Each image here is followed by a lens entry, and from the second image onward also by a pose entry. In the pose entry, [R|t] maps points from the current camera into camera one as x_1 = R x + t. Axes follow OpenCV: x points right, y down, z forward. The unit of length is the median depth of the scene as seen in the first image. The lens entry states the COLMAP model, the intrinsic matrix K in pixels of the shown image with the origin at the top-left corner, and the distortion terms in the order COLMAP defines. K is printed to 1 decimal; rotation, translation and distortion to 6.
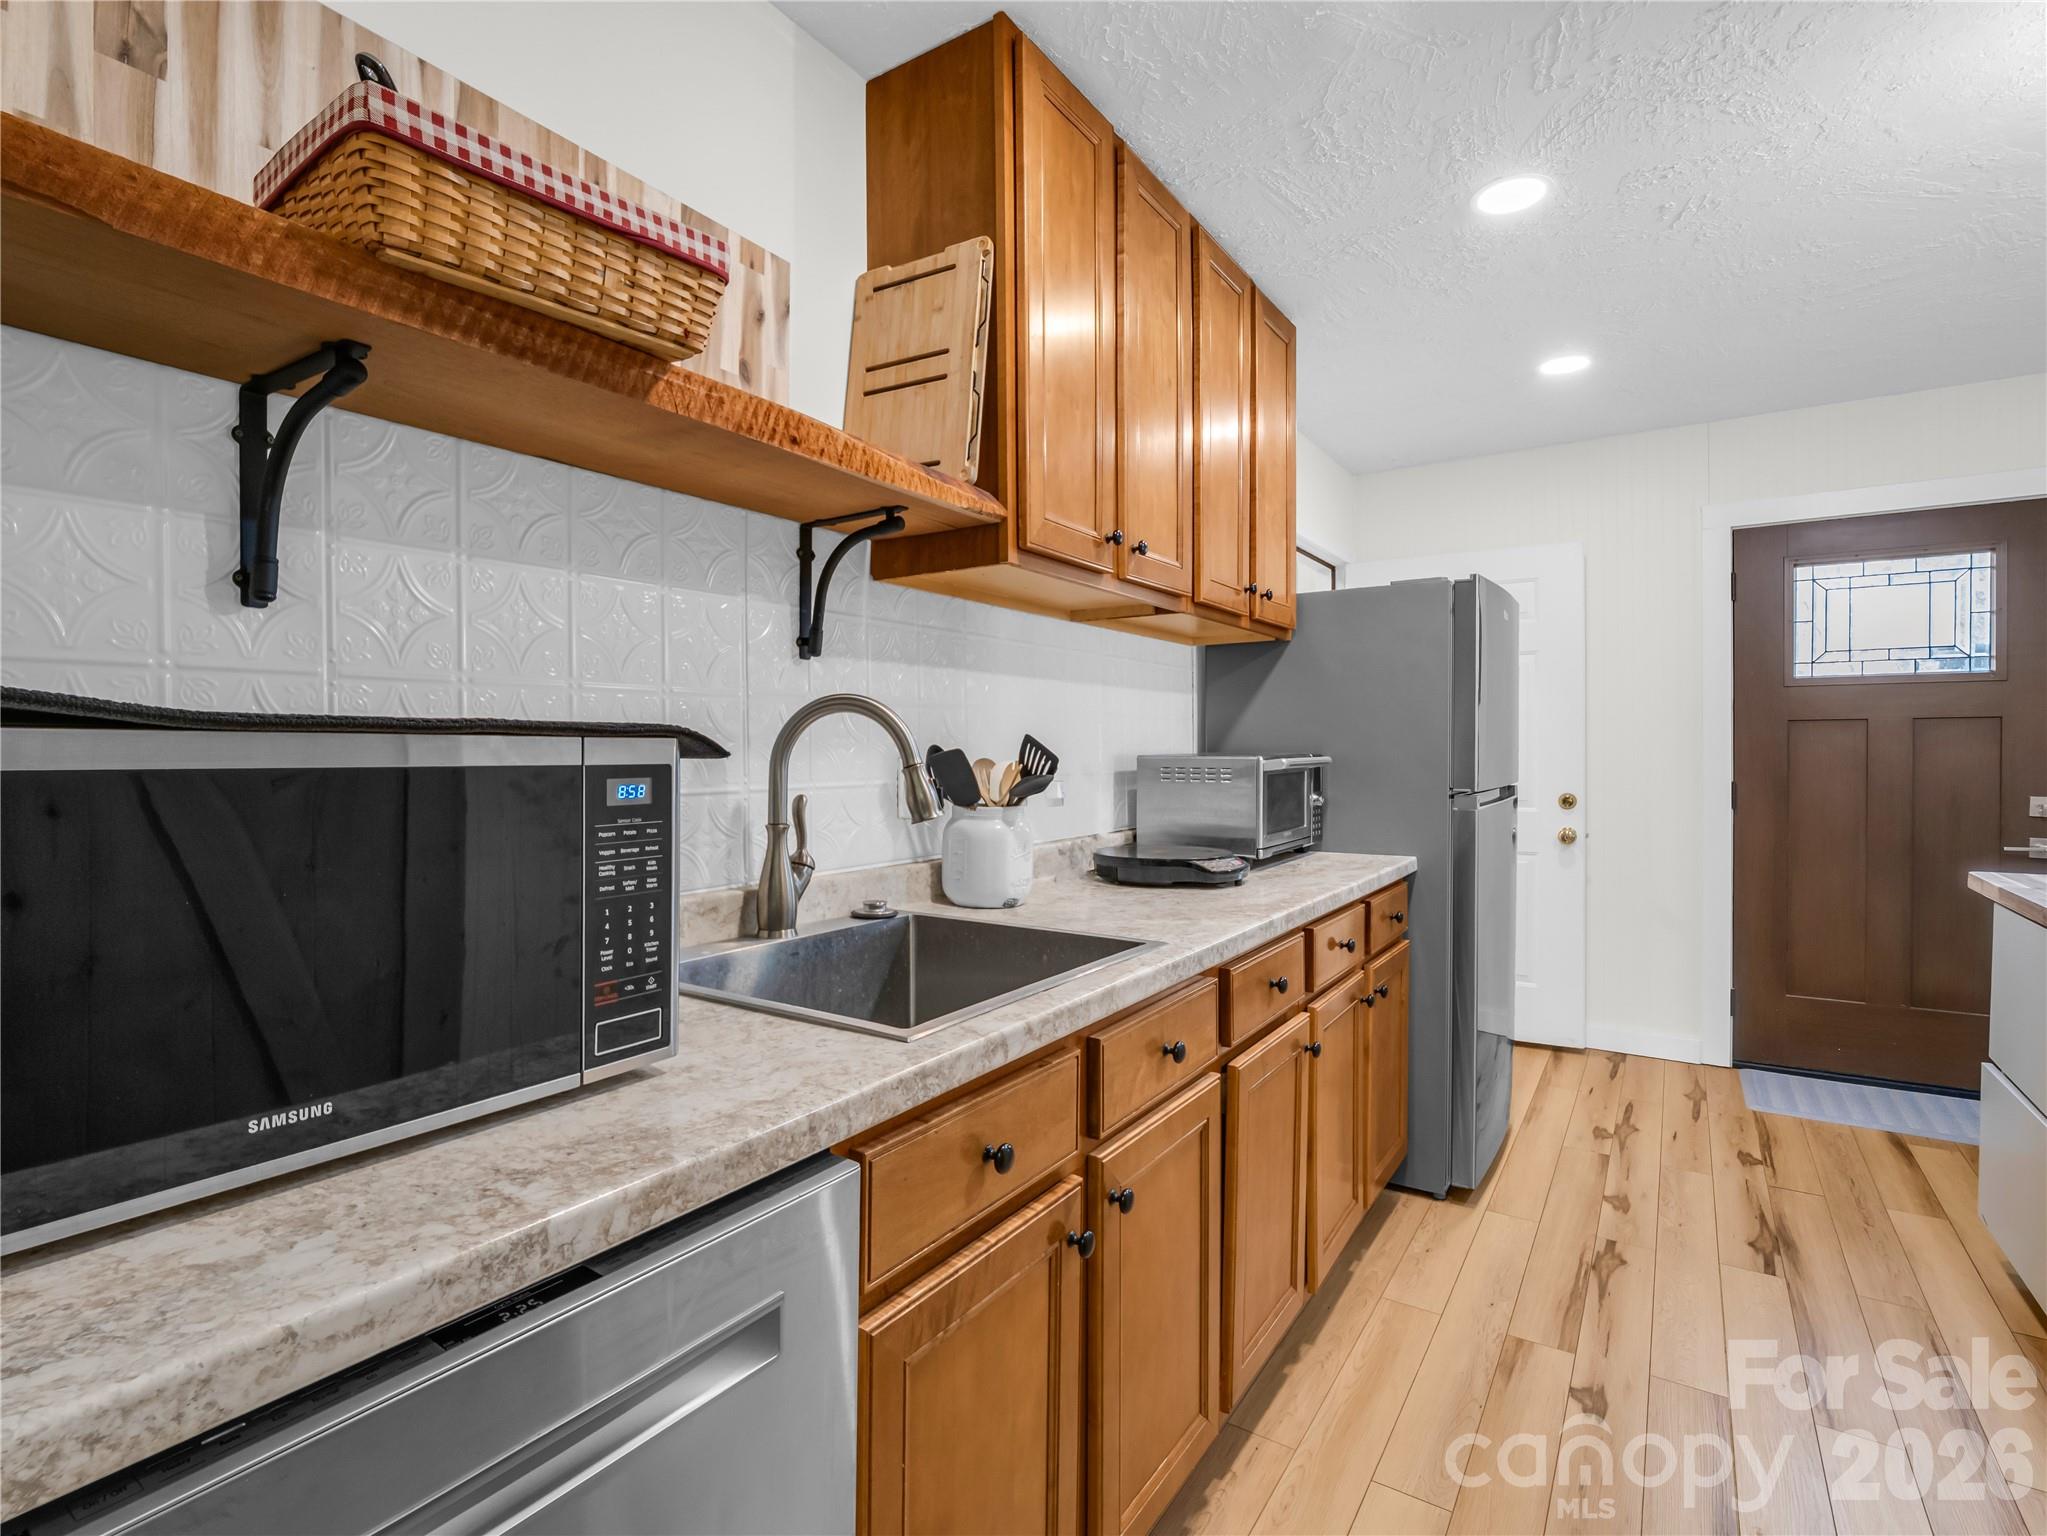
lens RADIAL K [[1011.6, 0, 997.1], [0, 1011.6, 764.5], [0, 0, 1]] dist [-0.002609, -0.009605]
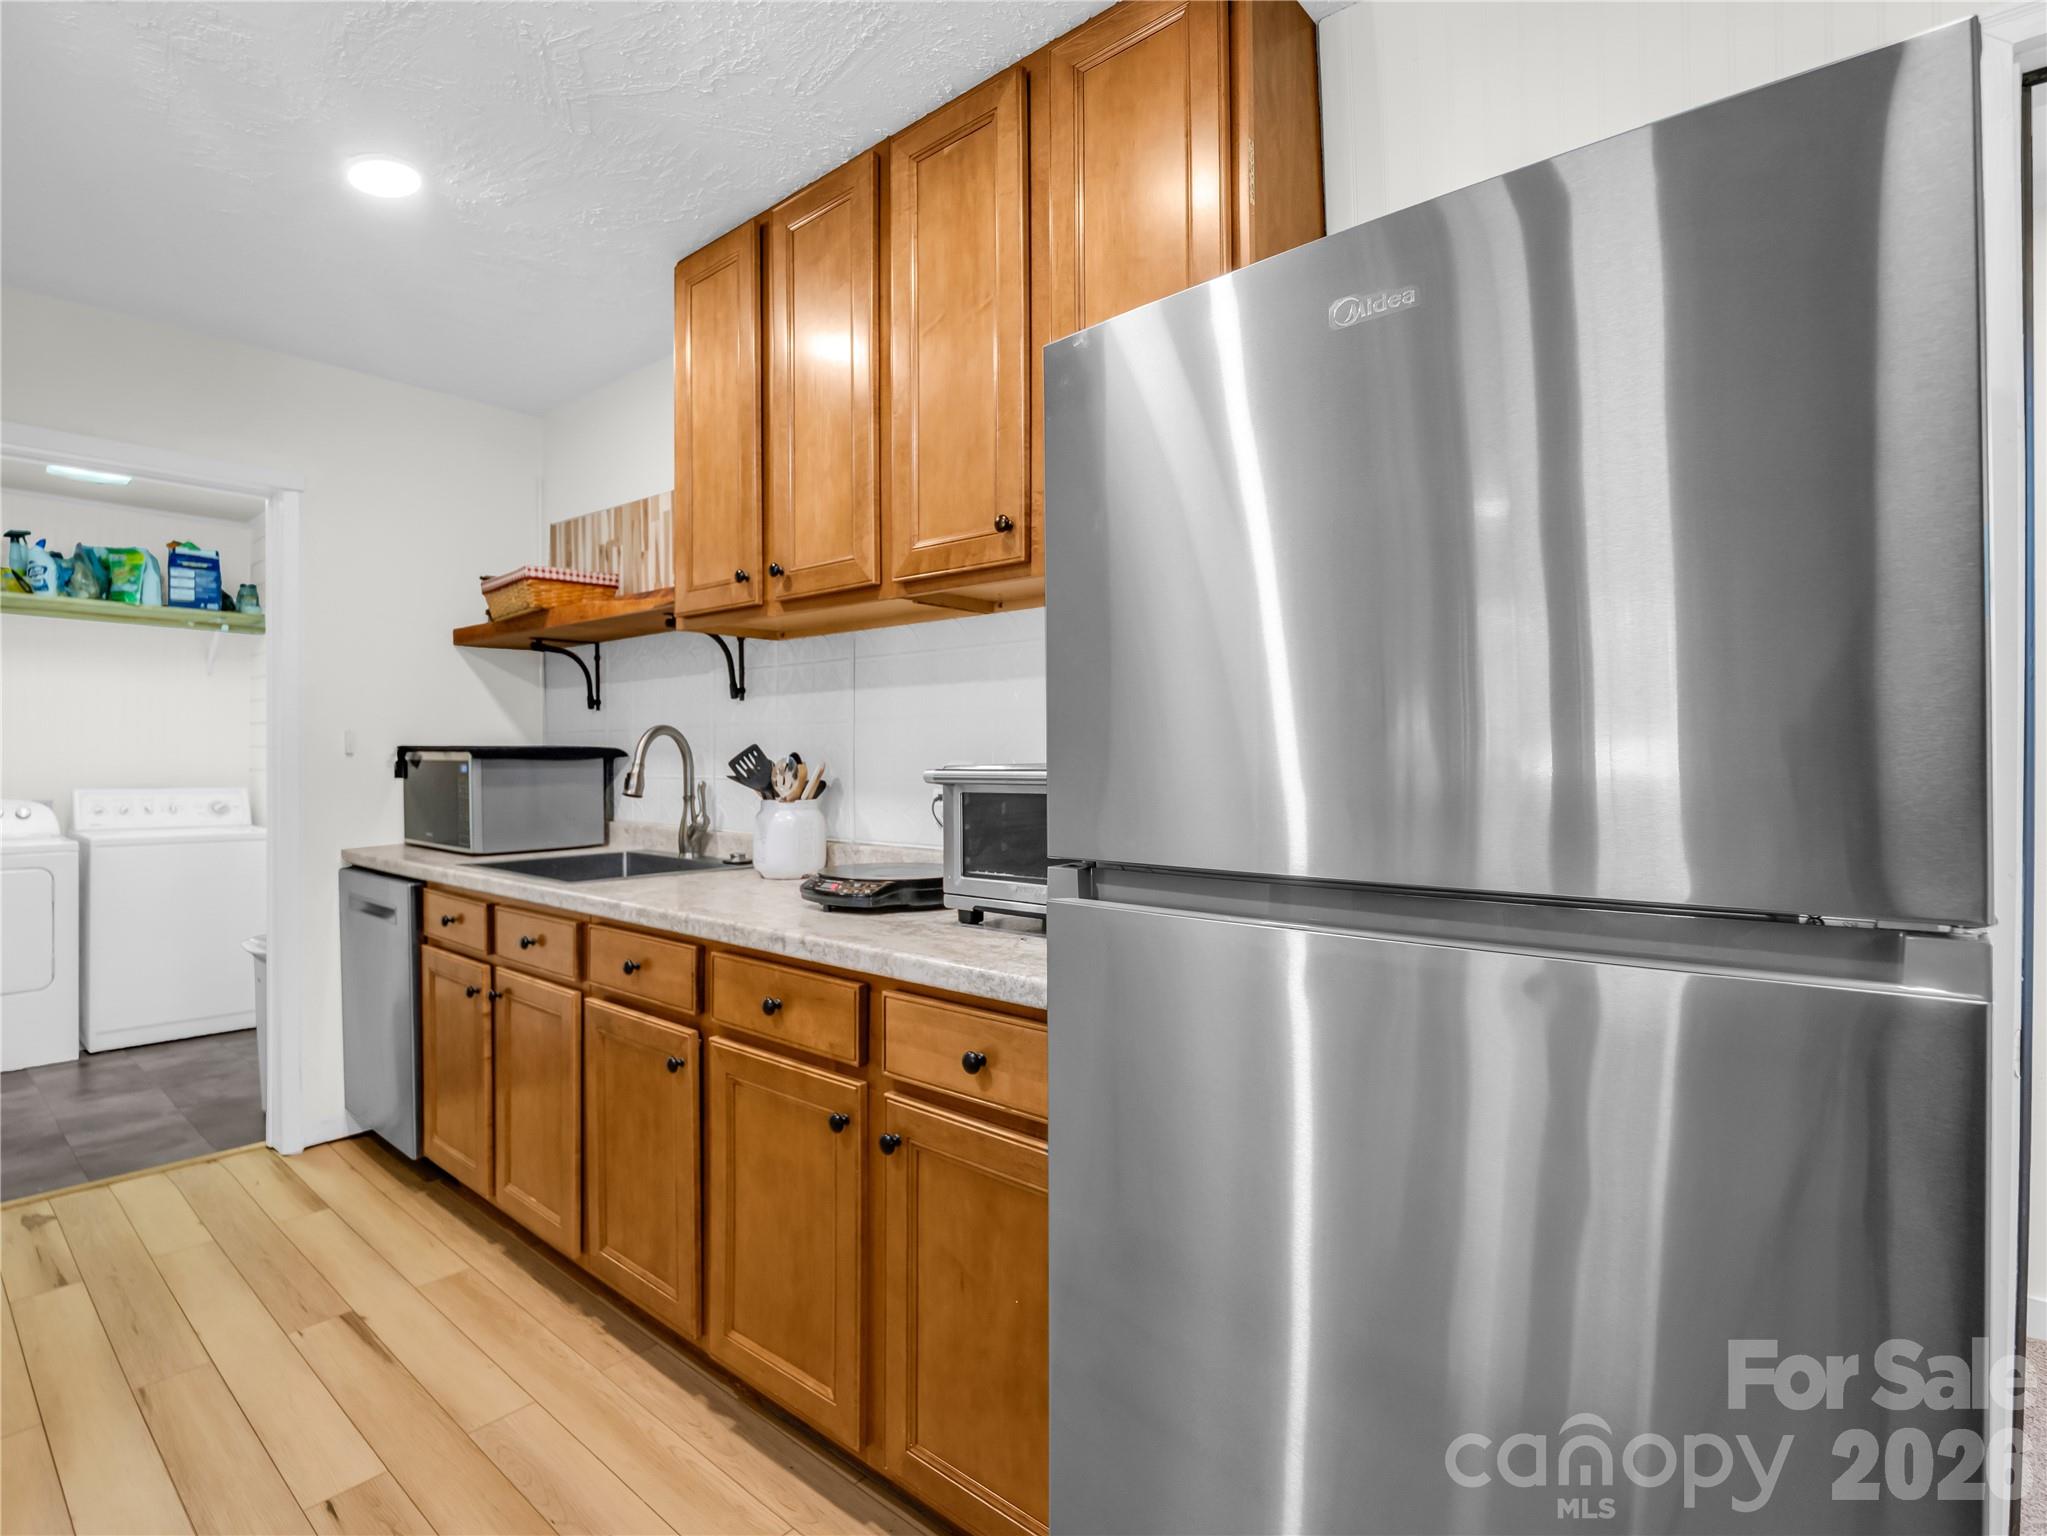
lens RADIAL K [[1011.6, 0, 997.1], [0, 1011.6, 764.5], [0, 0, 1]] dist [-0.002609, -0.009605]
pose [[-0.128155, 0.004483, -0.991744, 1.489476], [-0.016935, 0.999834, 0.006708, -0.019789], [0.991610, 0.017655, -0.128058, 1.731860]]
